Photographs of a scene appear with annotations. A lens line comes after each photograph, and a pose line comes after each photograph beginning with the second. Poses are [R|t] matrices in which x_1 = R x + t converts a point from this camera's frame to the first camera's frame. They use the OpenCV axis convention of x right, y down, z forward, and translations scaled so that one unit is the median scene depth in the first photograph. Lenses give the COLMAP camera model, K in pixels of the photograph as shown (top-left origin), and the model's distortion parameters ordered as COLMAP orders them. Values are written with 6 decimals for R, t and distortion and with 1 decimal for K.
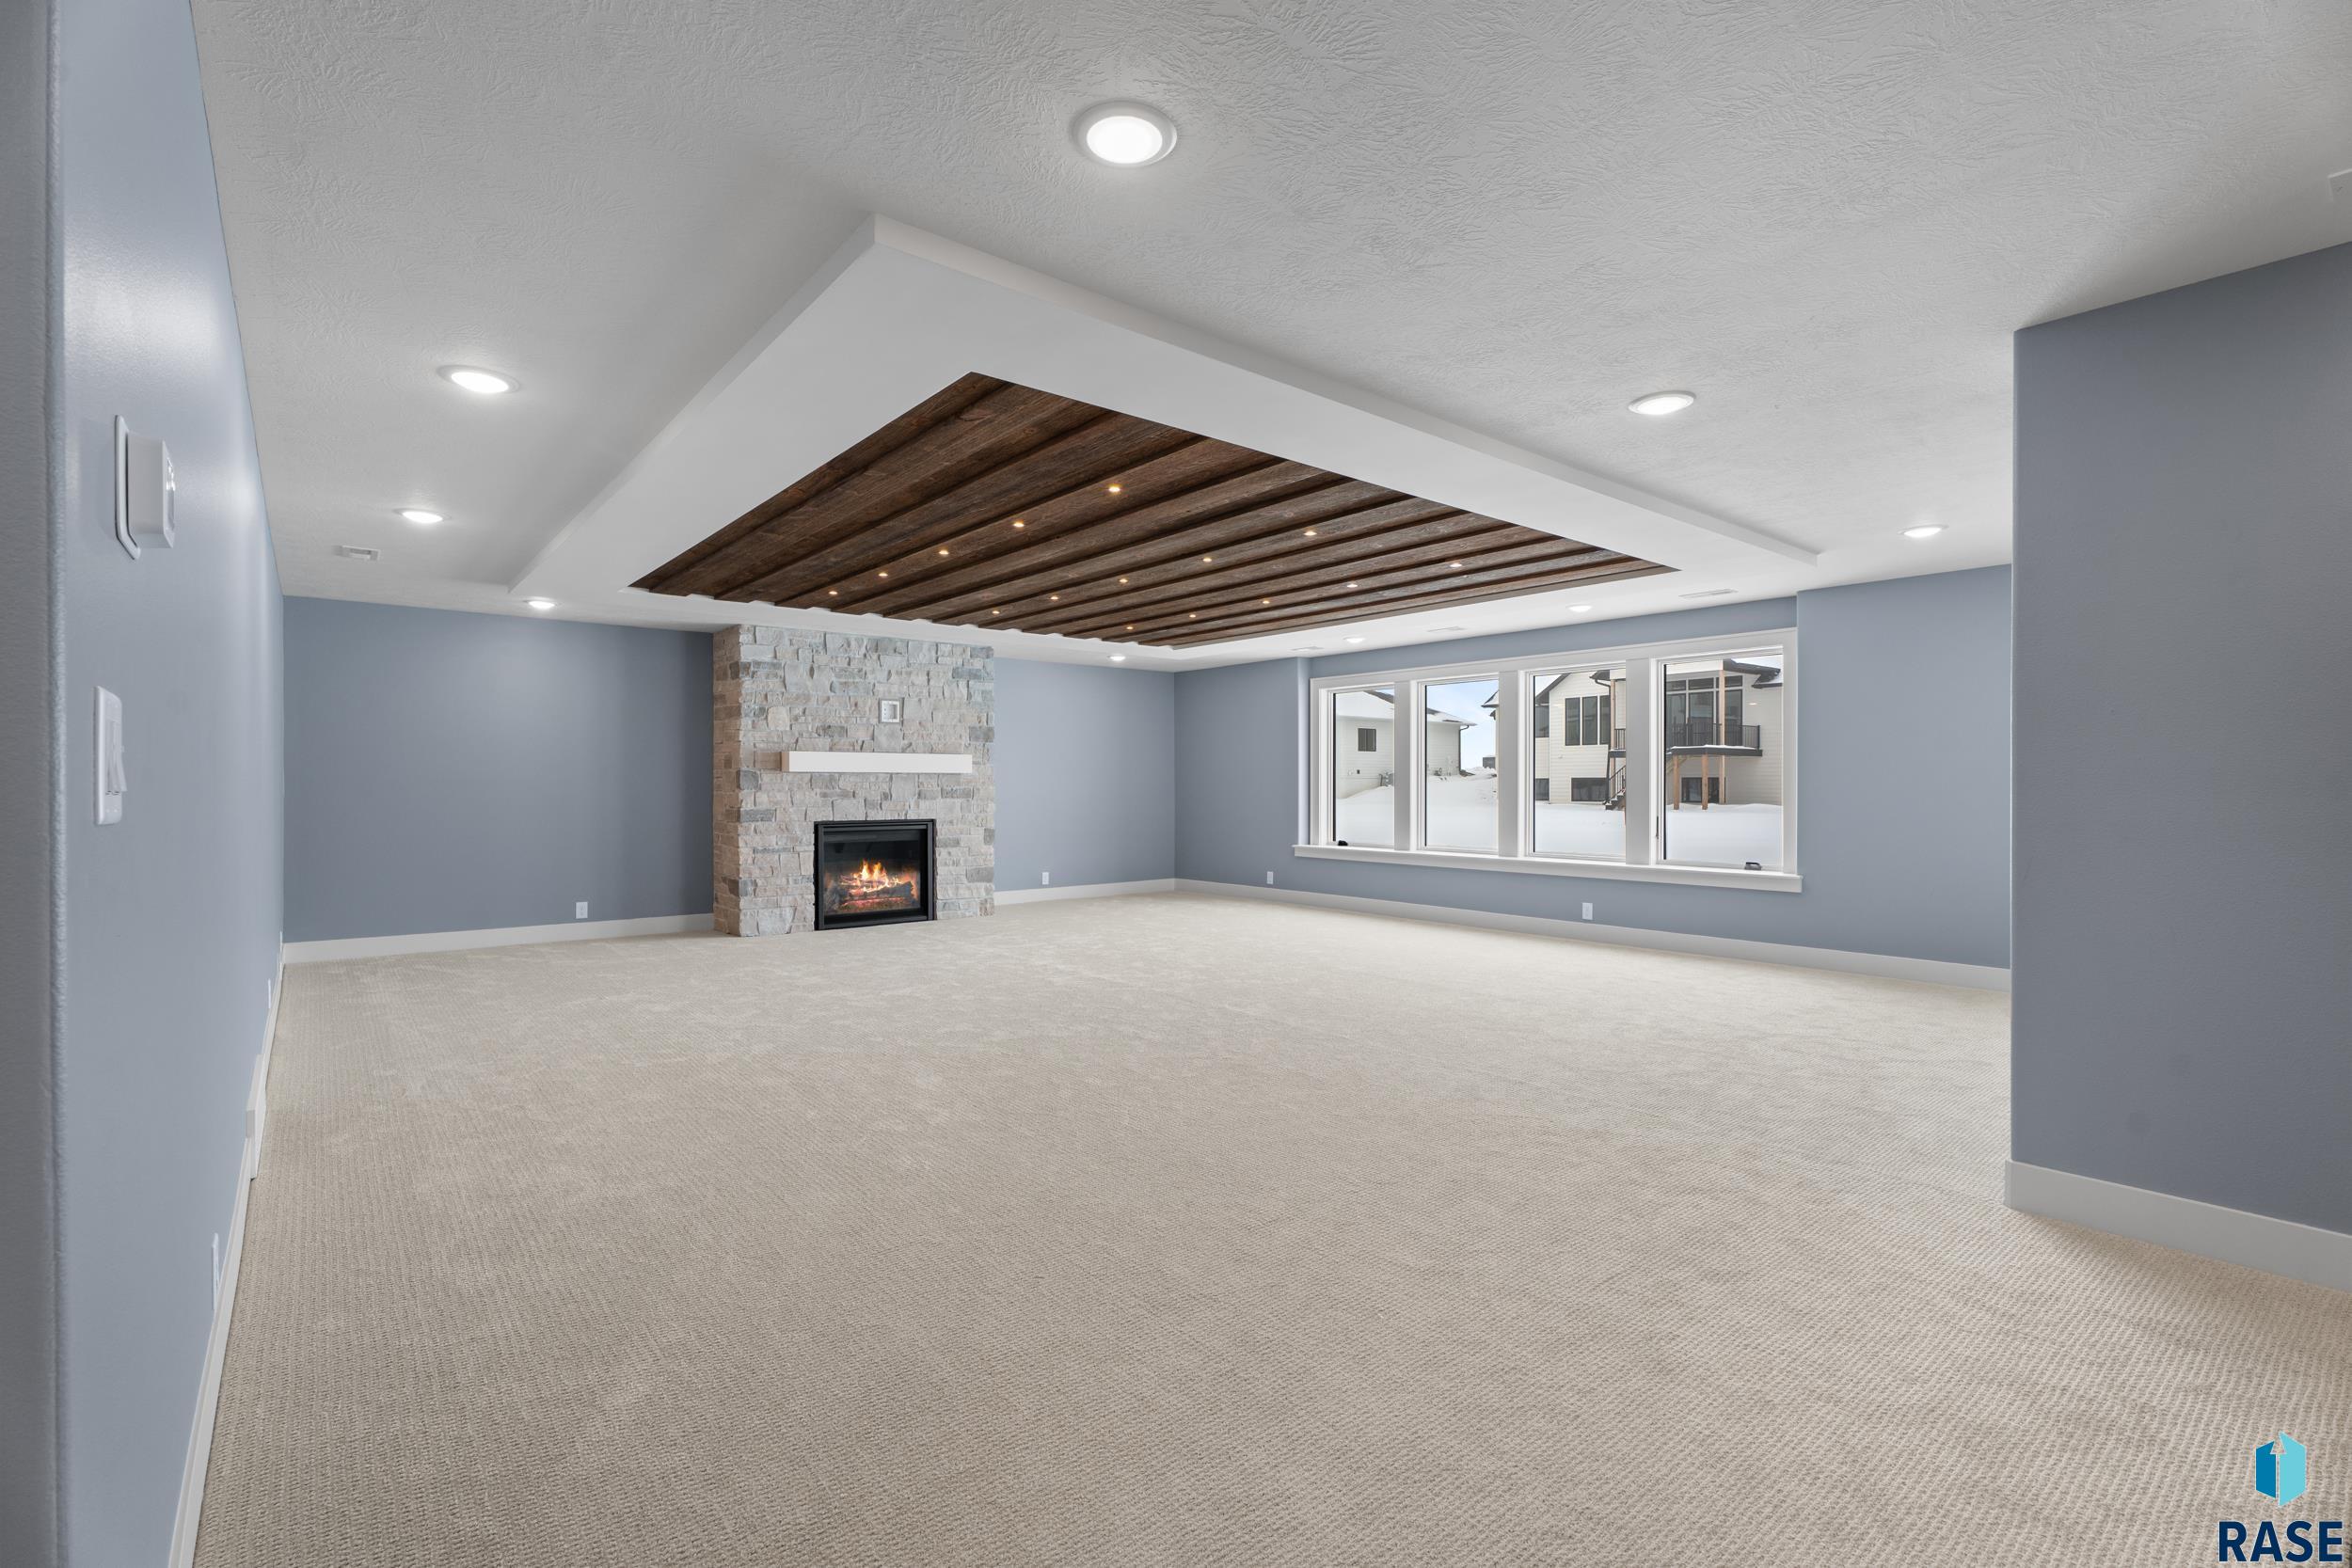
lens RADIAL K [[1047.4, 0, 1176.0], [0, 1047.4, 784.0], [0, 0, 1]] dist [0.002826, 0.000372]
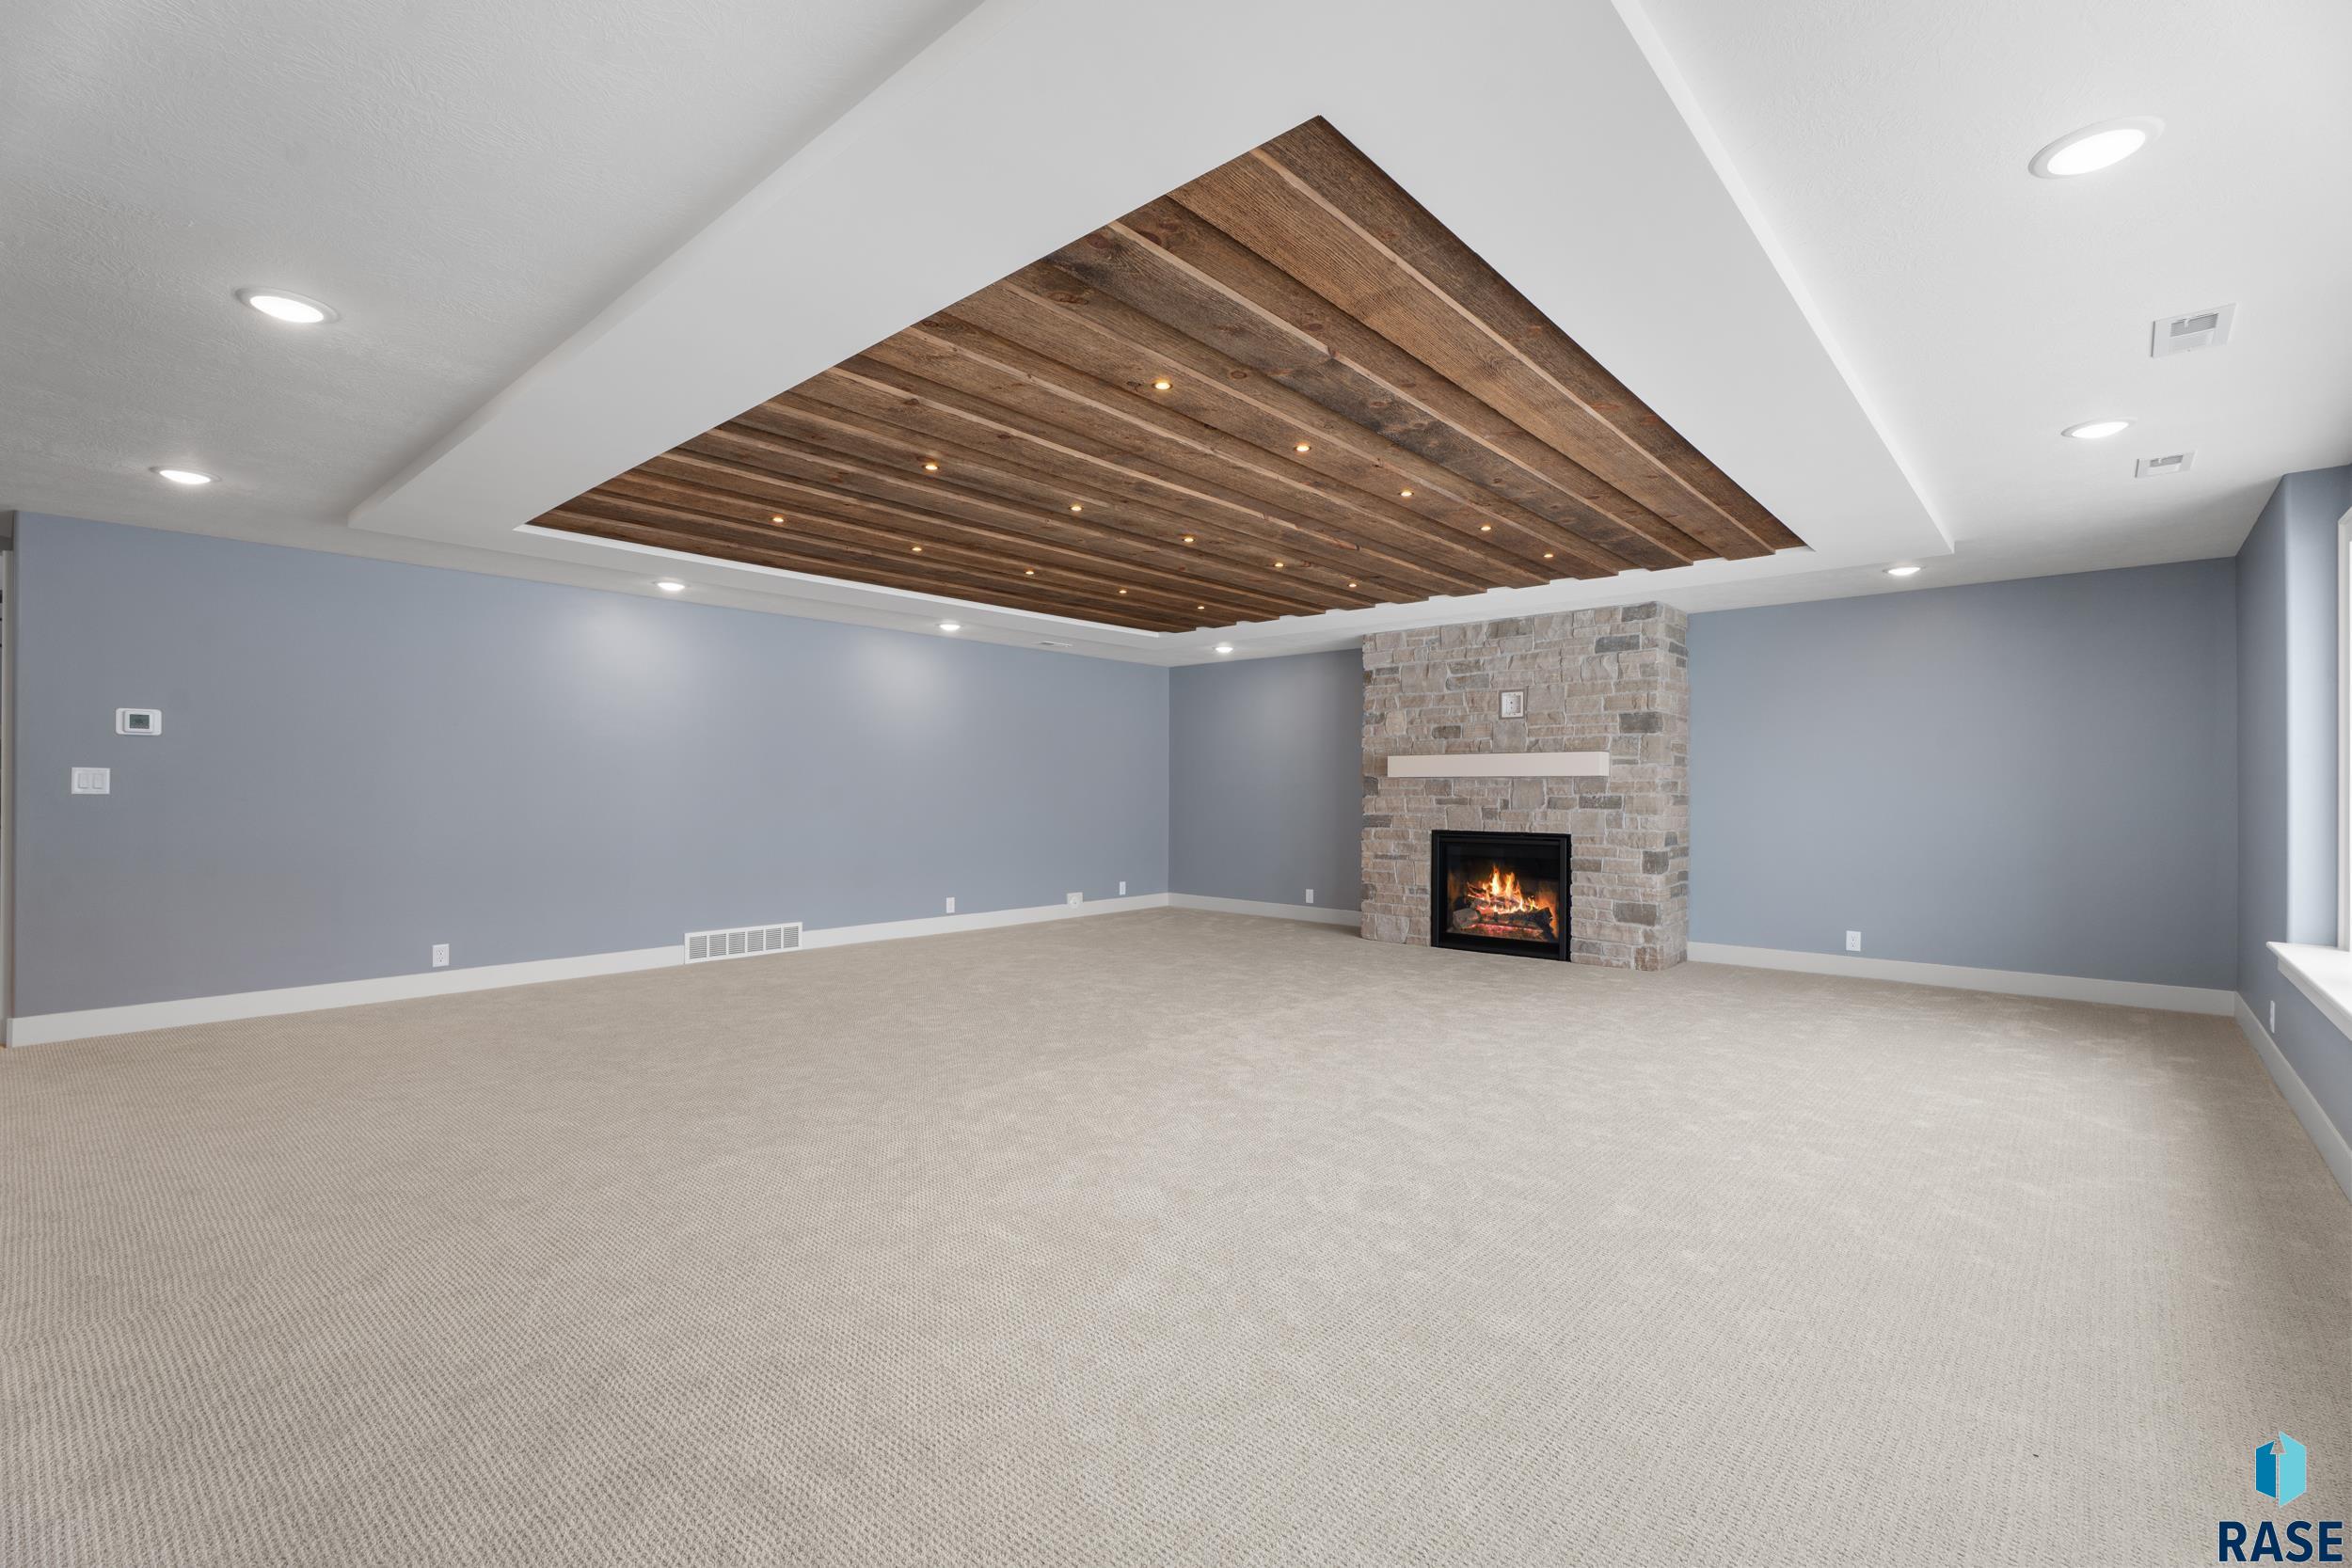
lens RADIAL K [[1047.4, 0, 1176.0], [0, 1047.4, 784.0], [0, 0, 1]] dist [0.002826, 0.000372]
pose [[0.154712, -0.007867, -0.987928, 0.527062], [-0.005512, 0.999946, -0.008826, 0.004156], [0.987944, 0.006811, 0.154661, 0.603647]]
